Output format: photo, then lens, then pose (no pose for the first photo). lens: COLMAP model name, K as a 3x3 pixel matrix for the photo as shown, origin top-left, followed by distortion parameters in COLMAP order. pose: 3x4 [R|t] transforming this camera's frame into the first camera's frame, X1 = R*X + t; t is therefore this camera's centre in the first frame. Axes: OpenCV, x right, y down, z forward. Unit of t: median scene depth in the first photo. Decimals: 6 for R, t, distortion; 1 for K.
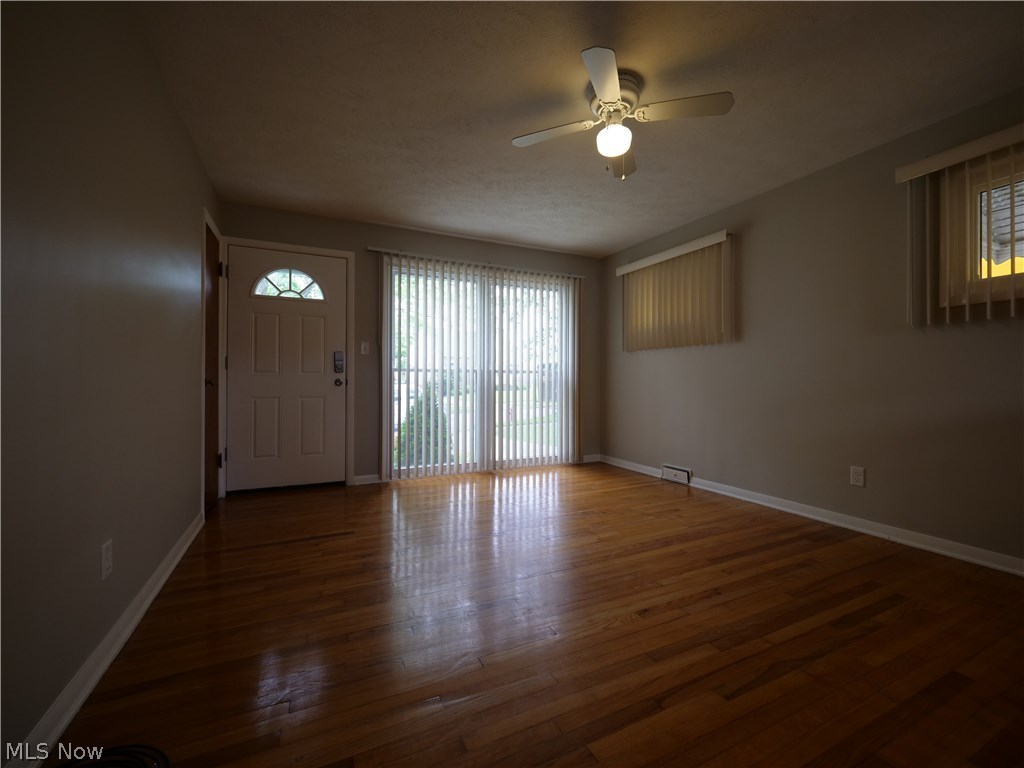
lens RADIAL K [[430.0, 0, 512.0], [0, 430.0, 384.0], [0, 0, 1]] dist [-0.007441, 0.000239]
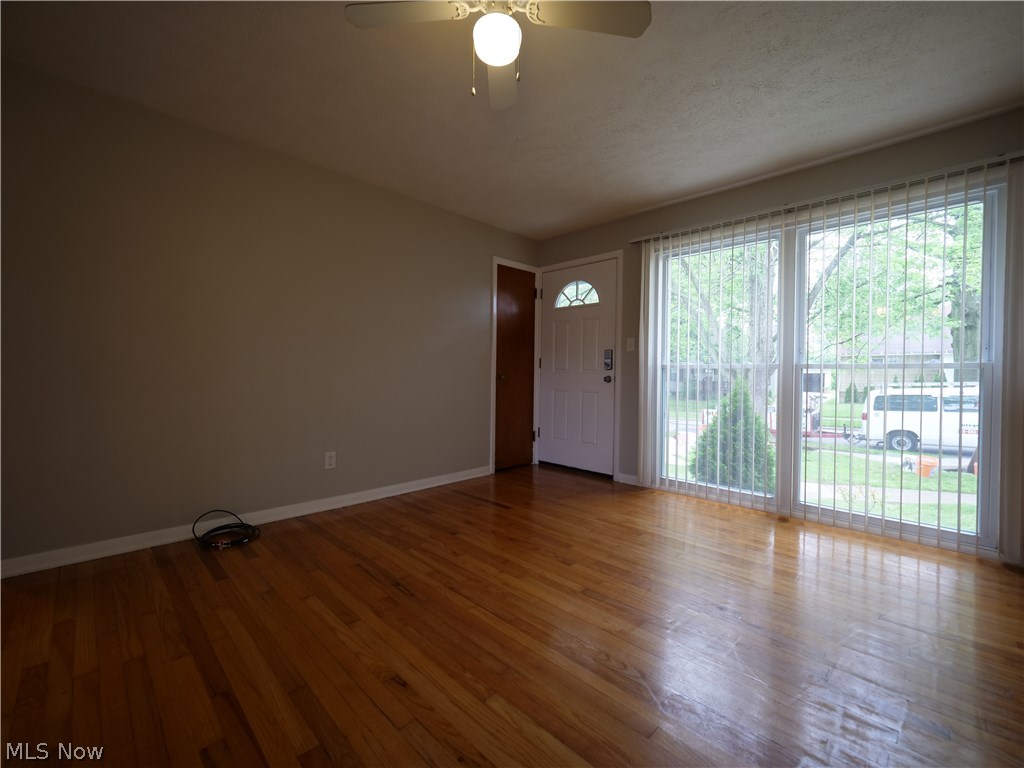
lens RADIAL K [[430.0, 0, 512.0], [0, 430.0, 384.0], [0, 0, 1]] dist [-0.007441, 0.000239]
pose [[0.335100, 0.023297, -0.941895, 0.521593], [-0.020737, 0.999634, 0.017347, -0.006097], [0.941954, 0.013719, 0.335460, 0.449808]]
